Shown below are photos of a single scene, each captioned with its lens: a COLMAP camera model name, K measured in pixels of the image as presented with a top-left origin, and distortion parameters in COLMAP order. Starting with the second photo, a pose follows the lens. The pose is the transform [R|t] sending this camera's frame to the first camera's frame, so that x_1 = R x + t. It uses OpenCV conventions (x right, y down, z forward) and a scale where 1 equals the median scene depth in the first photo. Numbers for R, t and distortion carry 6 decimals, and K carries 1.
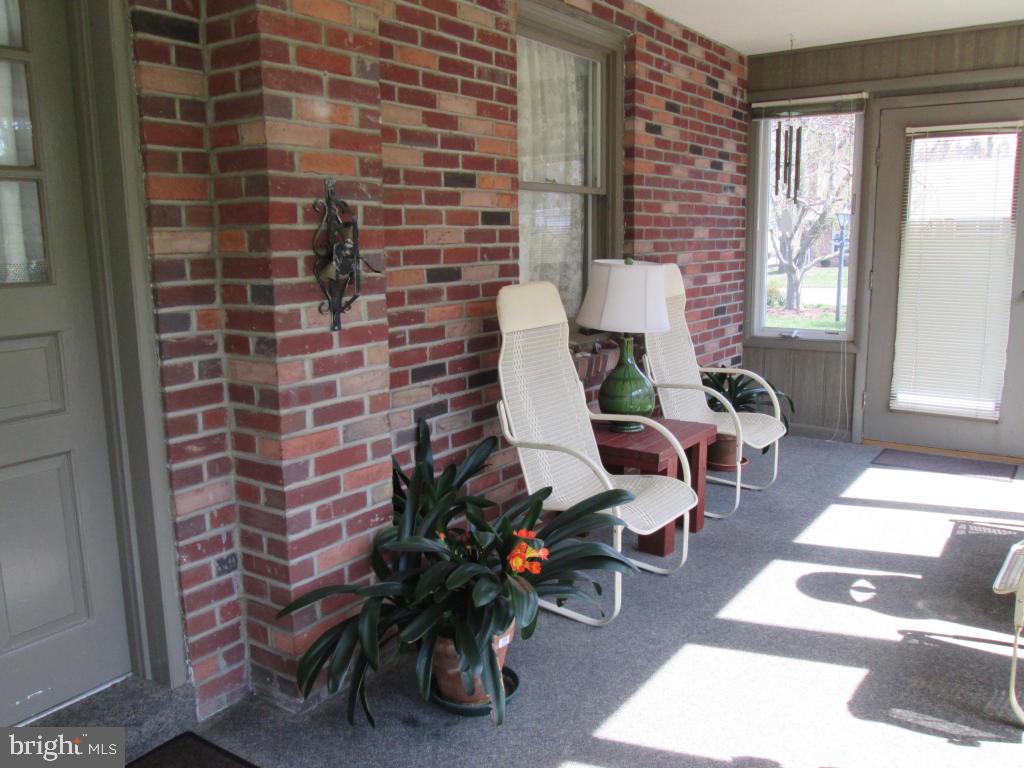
lens RADIAL K [[854.1, 0, 512.0], [0, 854.1, 384.0], [0, 0, 1]] dist [-0.042866, 0.019349]
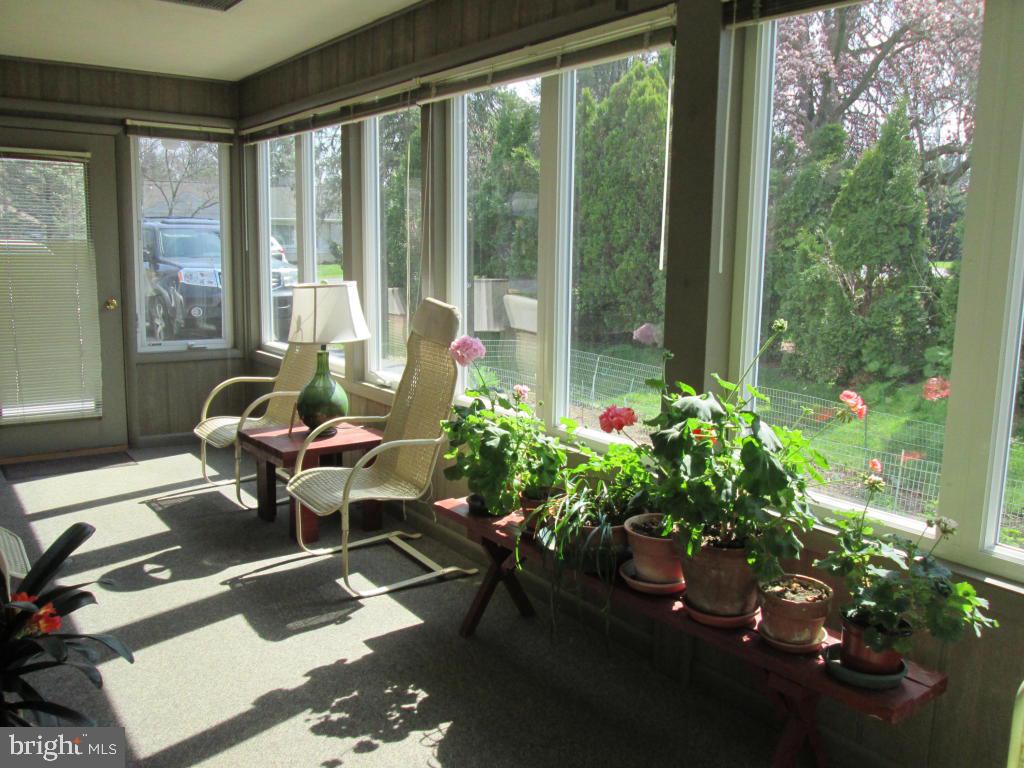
lens RADIAL K [[854.1, 0, 512.0], [0, 854.1, 384.0], [0, 0, 1]] dist [-0.042866, 0.019349]
pose [[0.330017, -0.134021, 0.934413, -0.462337], [0.147205, 0.985067, 0.089296, -0.032224], [-0.932427, 0.108081, 0.344817, 0.154137]]
